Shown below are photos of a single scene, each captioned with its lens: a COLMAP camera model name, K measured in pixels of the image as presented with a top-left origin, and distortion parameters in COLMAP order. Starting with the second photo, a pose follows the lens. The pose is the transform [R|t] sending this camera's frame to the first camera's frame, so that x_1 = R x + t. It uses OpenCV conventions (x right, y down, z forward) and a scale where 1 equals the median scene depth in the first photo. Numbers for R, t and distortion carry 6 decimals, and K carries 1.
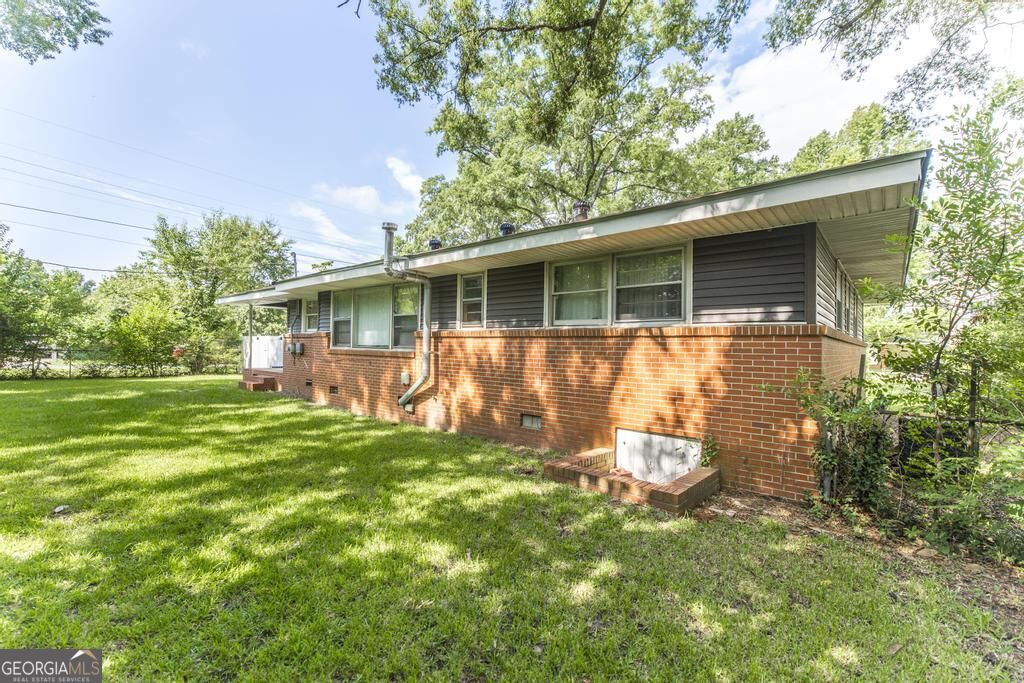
lens RADIAL K [[441.4, 0, 516.1], [0, 441.4, 339.7], [0, 0, 1]] dist [0.000852, 0.000631]
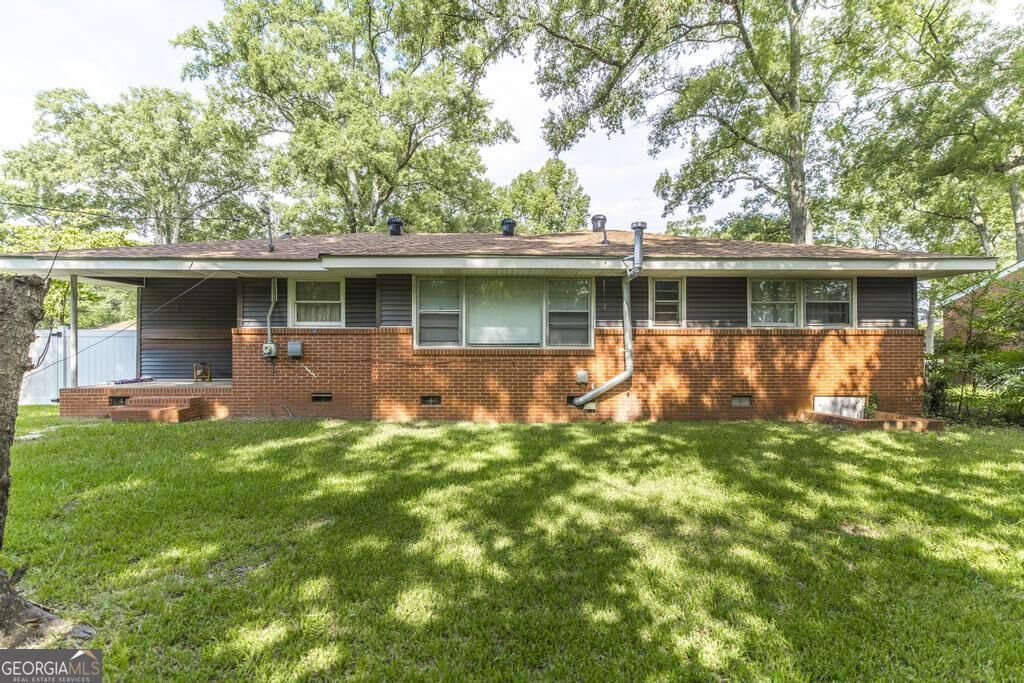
lens RADIAL K [[441.4, 0, 516.1], [0, 441.4, 339.7], [0, 0, 1]] dist [0.000852, 0.000631]
pose [[0.745240, -0.011112, 0.666704, -1.334240], [0.000987, 0.999878, 0.015561, -0.013356], [-0.666795, -0.010938, 0.745161, 0.489957]]
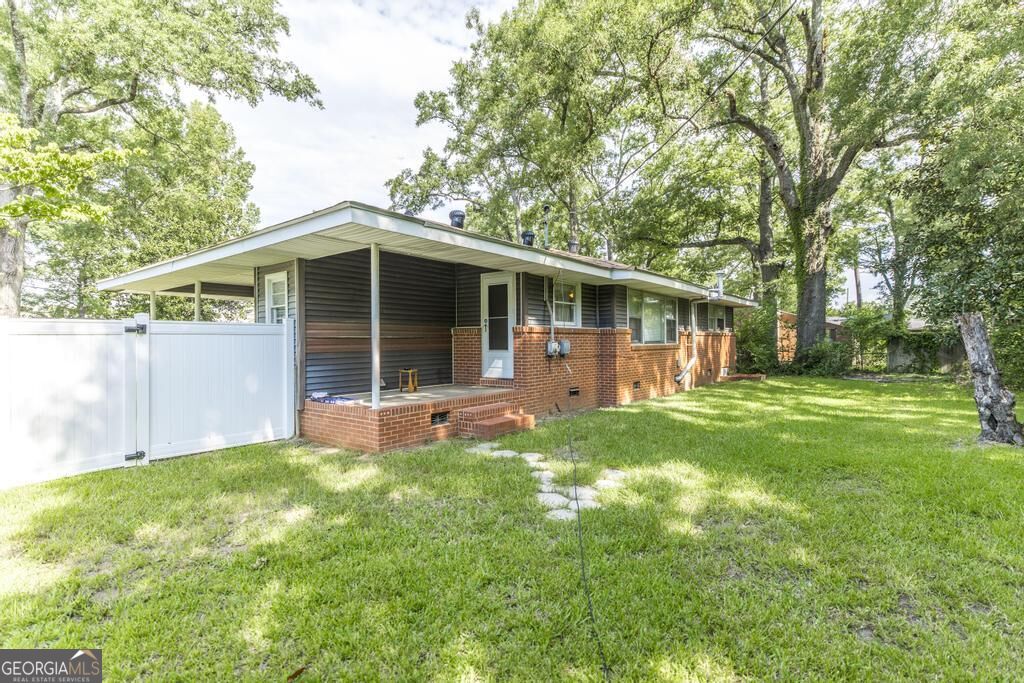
lens RADIAL K [[473.9, 0, 512.0], [0, 473.9, 341.5], [0, 0, 1]] dist [-0.001074, -0.000078]
pose [[-0.022295, -0.020298, 0.999545, -2.460655], [-0.009970, 0.999749, 0.020080, -0.012536], [-0.999702, -0.009518, -0.022492, 2.160887]]
